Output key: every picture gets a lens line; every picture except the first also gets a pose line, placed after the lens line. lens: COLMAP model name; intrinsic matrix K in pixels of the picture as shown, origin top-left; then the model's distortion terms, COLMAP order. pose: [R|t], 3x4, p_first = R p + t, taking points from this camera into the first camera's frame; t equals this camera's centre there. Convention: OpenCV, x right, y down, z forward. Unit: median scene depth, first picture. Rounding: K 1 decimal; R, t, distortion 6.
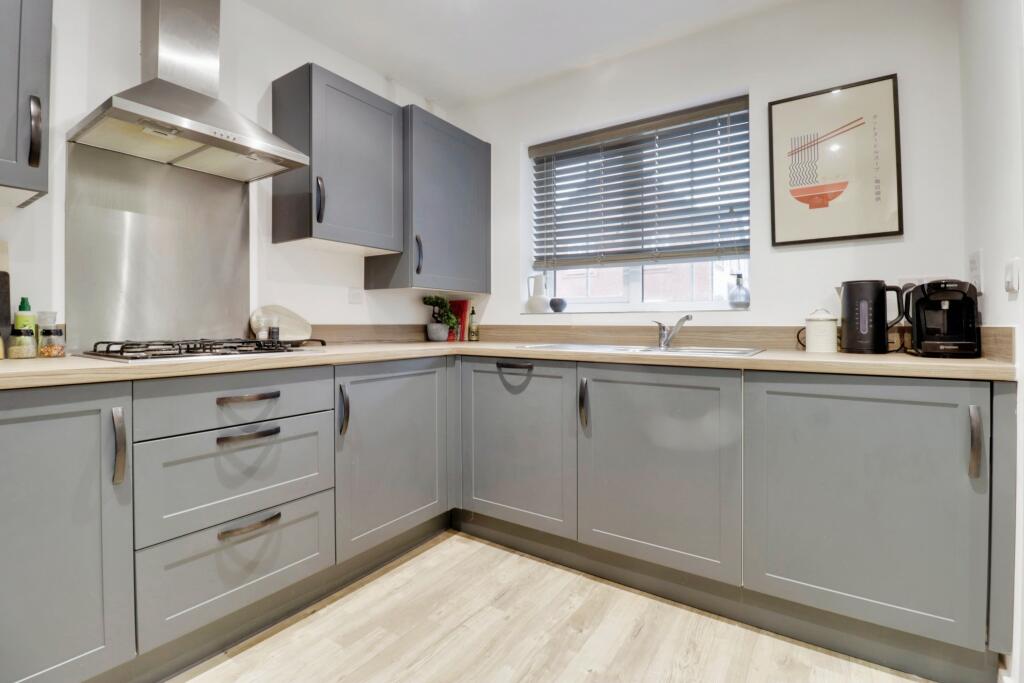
lens RADIAL K [[474.3, 0, 513.3], [0, 474.3, 320.6], [0, 0, 1]] dist [0.002477, -0.016676]
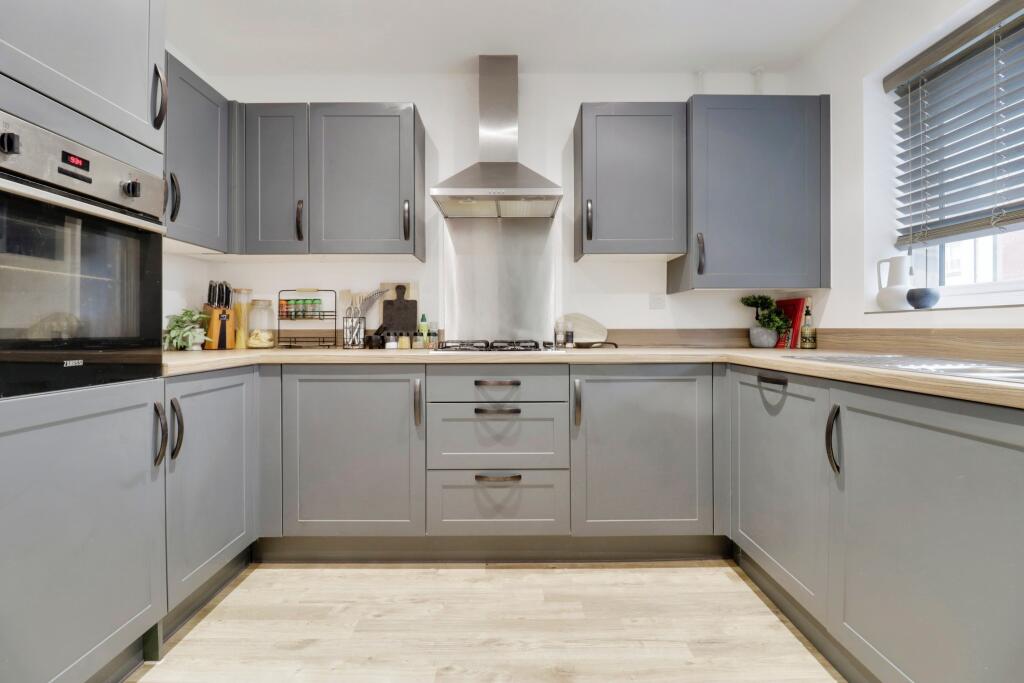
lens RADIAL K [[473.0, 0, 513.0], [0, 473.0, 328.9], [0, 0, 1]] dist [0.001660, -0.016935]
pose [[0.560635, -0.004325, -0.828052, 0.416182], [0.010666, 0.999941, 0.001998, 0.003813], [0.827994, -0.009953, 0.560648, 0.197364]]
